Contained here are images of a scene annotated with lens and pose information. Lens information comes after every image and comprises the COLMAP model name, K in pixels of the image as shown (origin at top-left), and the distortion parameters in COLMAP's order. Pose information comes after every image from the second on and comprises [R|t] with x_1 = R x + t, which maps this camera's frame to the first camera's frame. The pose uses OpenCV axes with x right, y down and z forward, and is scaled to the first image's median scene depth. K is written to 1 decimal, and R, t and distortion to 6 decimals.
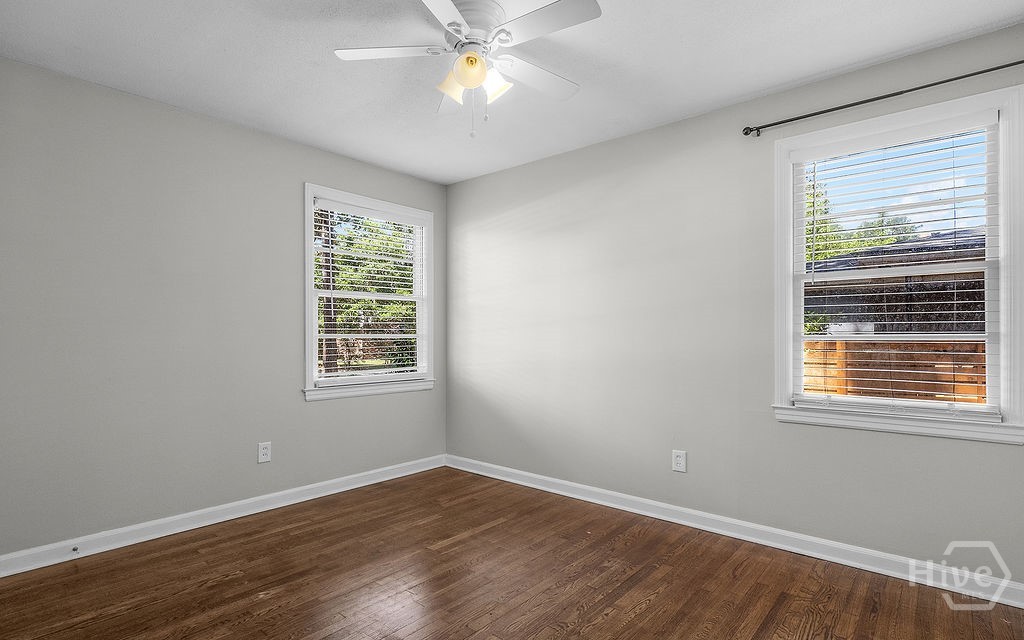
lens RADIAL K [[502.0, 0, 489.5], [0, 502.0, 337.5], [0, 0, 1]] dist [-0.009425, 0.001080]
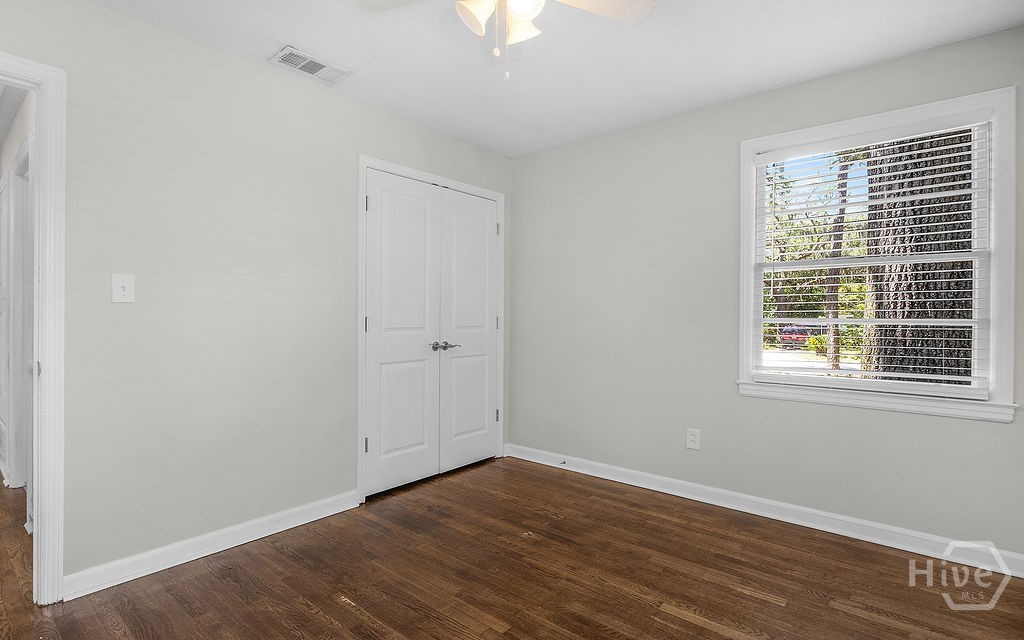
lens RADIAL K [[502.0, 0, 521.0], [0, 502.0, 315.8], [0, 0, 1]] dist [-0.009425, 0.001080]
pose [[0.050126, -0.002222, -0.998740, 0.545310], [-0.007726, 0.999967, -0.002612, -0.004791], [0.998713, 0.007847, 0.050107, 0.666008]]
